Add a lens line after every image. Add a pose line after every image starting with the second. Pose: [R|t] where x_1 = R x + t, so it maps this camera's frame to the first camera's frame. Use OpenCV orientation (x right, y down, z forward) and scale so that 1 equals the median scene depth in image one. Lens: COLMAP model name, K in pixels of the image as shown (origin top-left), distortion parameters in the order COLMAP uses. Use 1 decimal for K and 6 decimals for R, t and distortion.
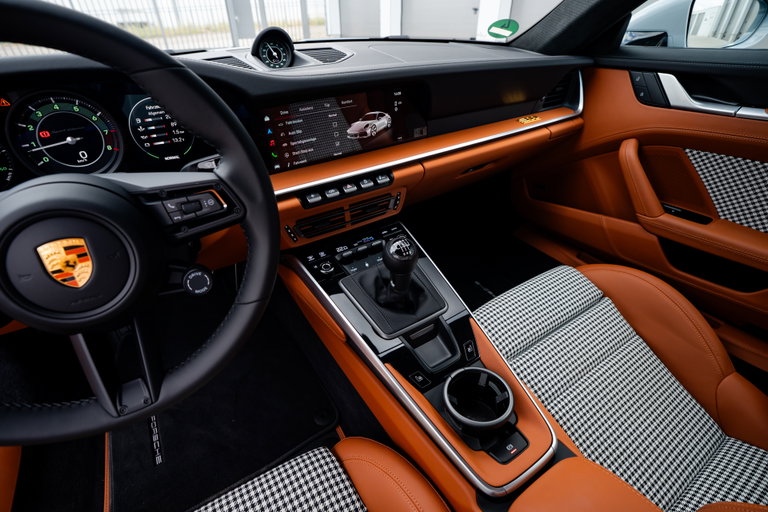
lens RADIAL K [[365.1, 0, 383.6], [0, 365.1, 266.8], [0, 0, 1]] dist [-0.069951, 0.024779]
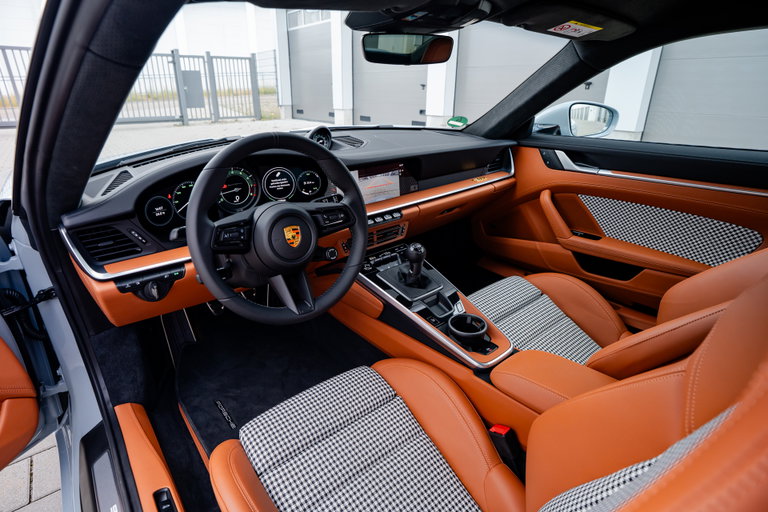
lens RADIAL K [[401.1, 0, 384.0], [0, 401.1, 256.0], [0, 0, 1]] dist [-0.050561, 0.000440]
pose [[0.992042, -0.031813, 0.121826, -0.270609], [0.056567, 0.977021, -0.205499, 0.293118], [-0.112489, 0.210755, 0.971045, -0.673480]]
